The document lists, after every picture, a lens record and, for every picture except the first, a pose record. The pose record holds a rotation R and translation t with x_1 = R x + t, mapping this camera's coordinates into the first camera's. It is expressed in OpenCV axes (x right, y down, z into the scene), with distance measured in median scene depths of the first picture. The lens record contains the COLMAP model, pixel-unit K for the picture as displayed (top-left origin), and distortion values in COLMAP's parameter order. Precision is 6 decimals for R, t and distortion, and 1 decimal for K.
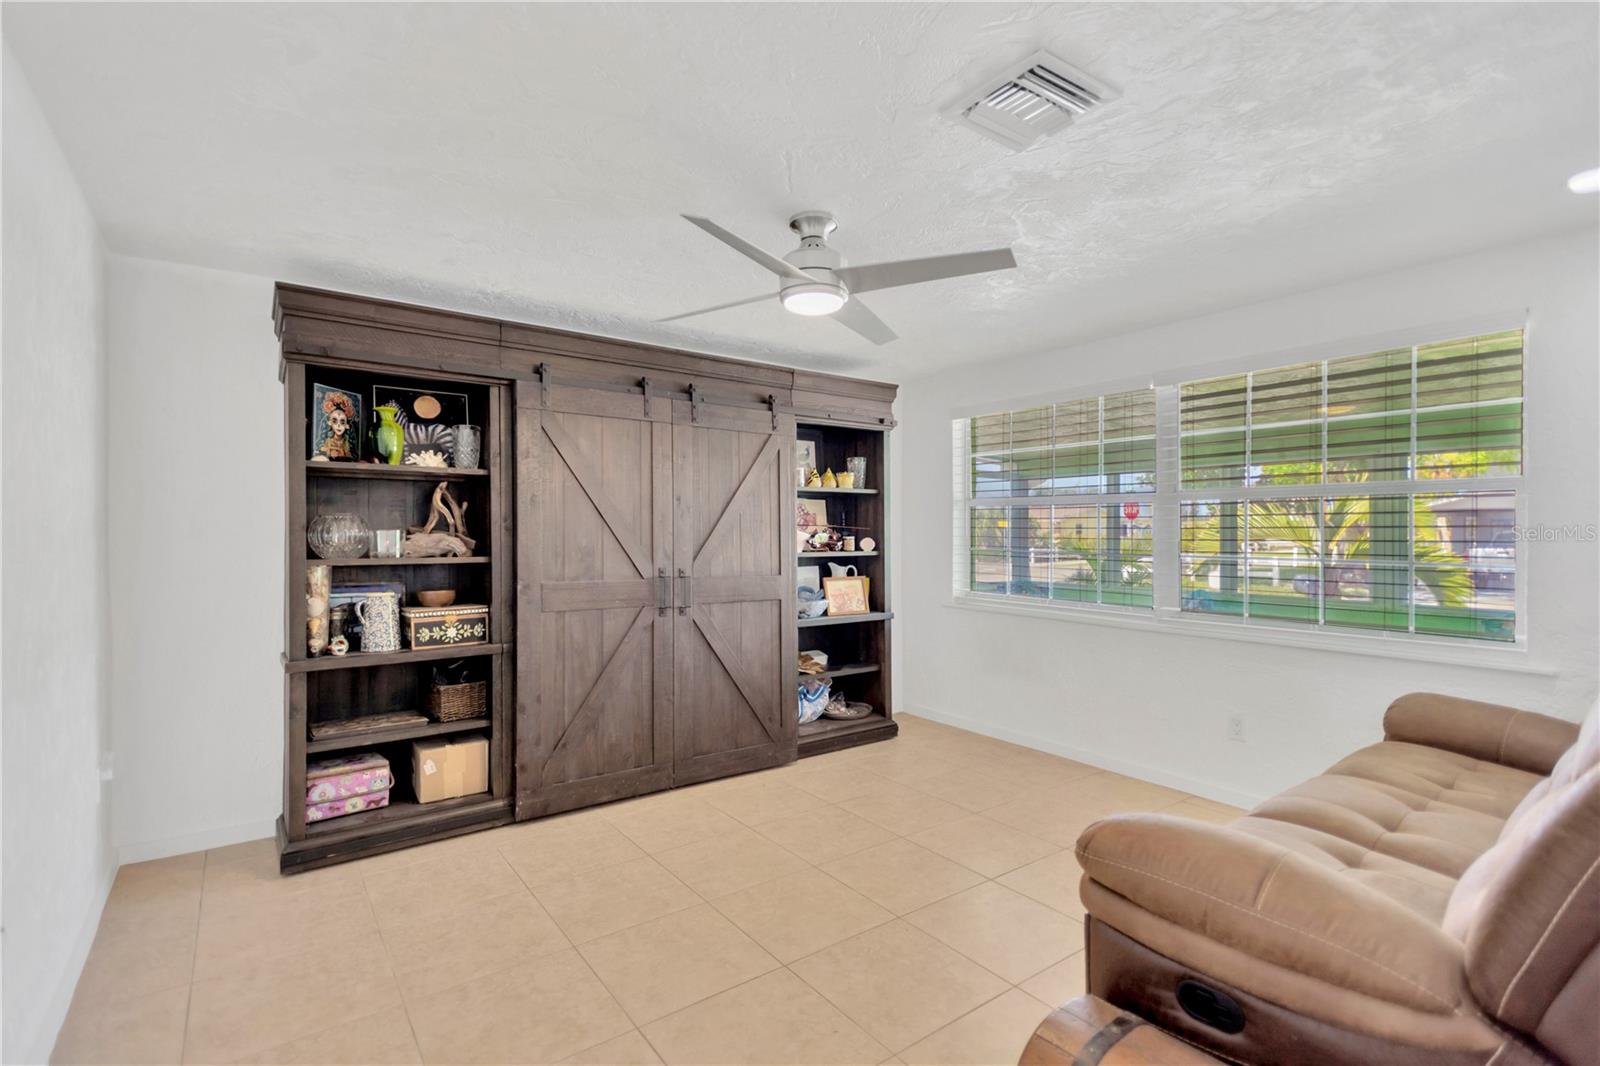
lens RADIAL K [[747.2, 0, 799.0], [0, 747.2, 533.8], [0, 0, 1]] dist [0.006116, -0.000384]
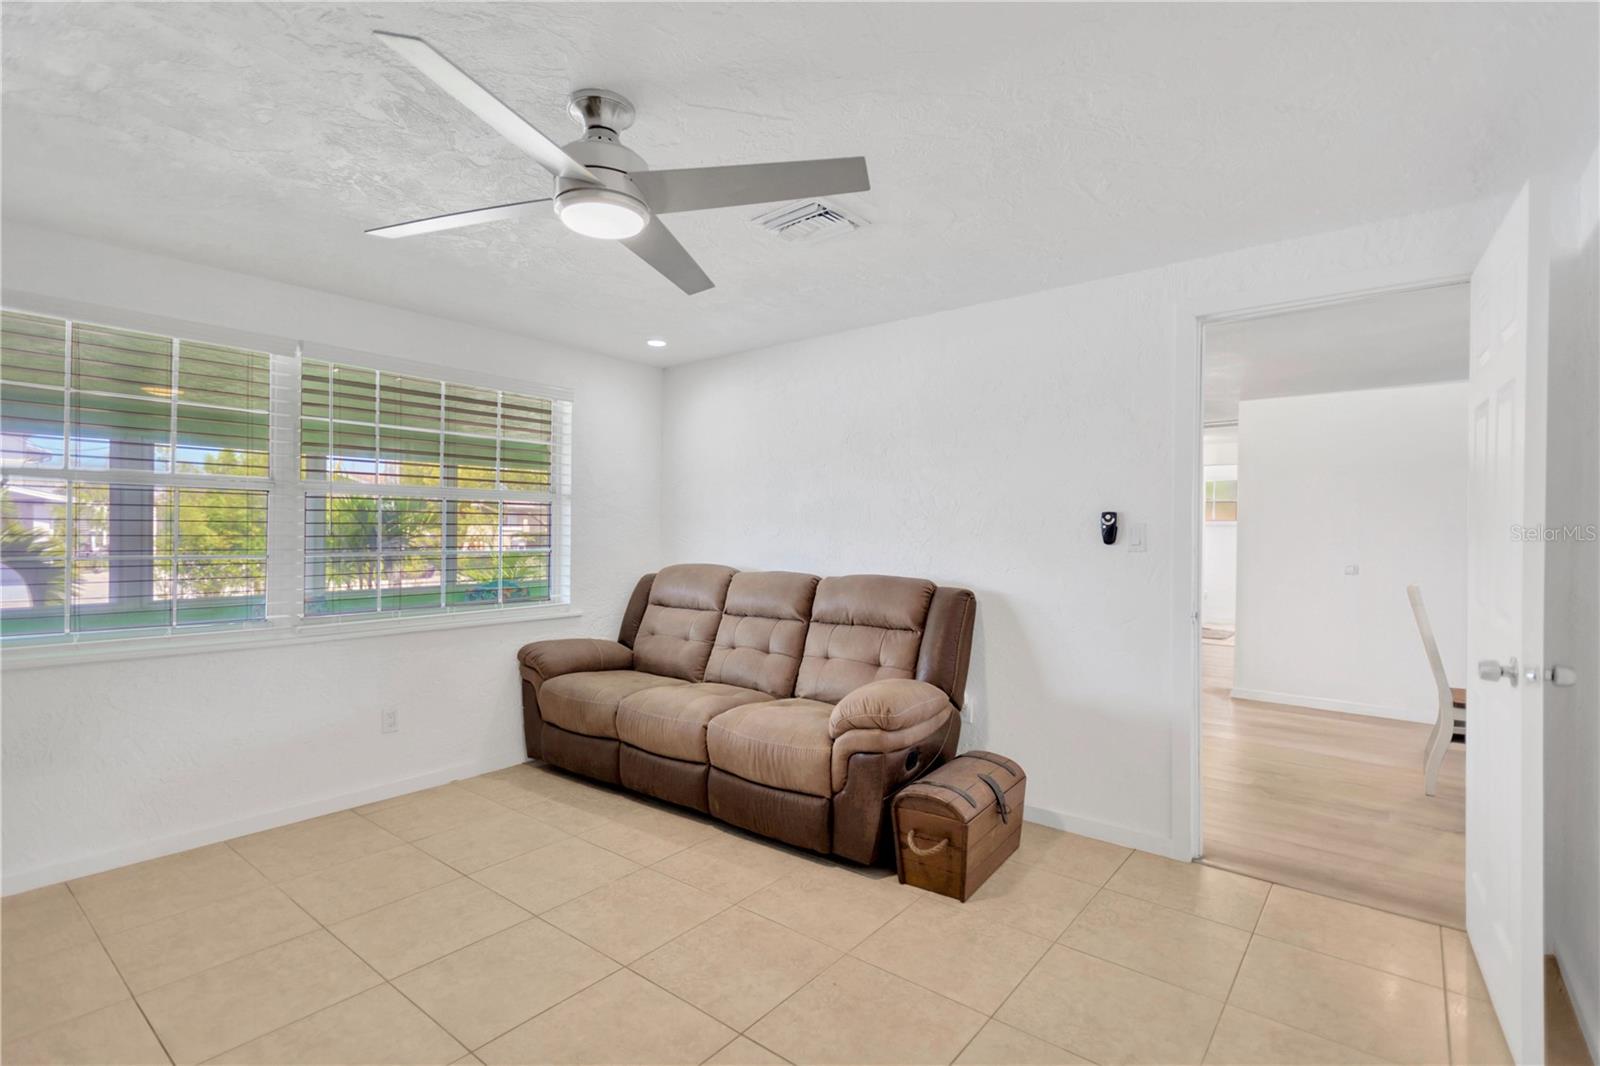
lens RADIAL K [[747.2, 0, 799.2], [0, 747.2, 529.8], [0, 0, 1]] dist [0.006116, -0.000384]
pose [[-0.261198, 0.000486, 0.965285, -0.533449], [-0.004224, 0.999990, -0.001647, -0.000012], [-0.965276, -0.004508, -0.261193, 0.719834]]
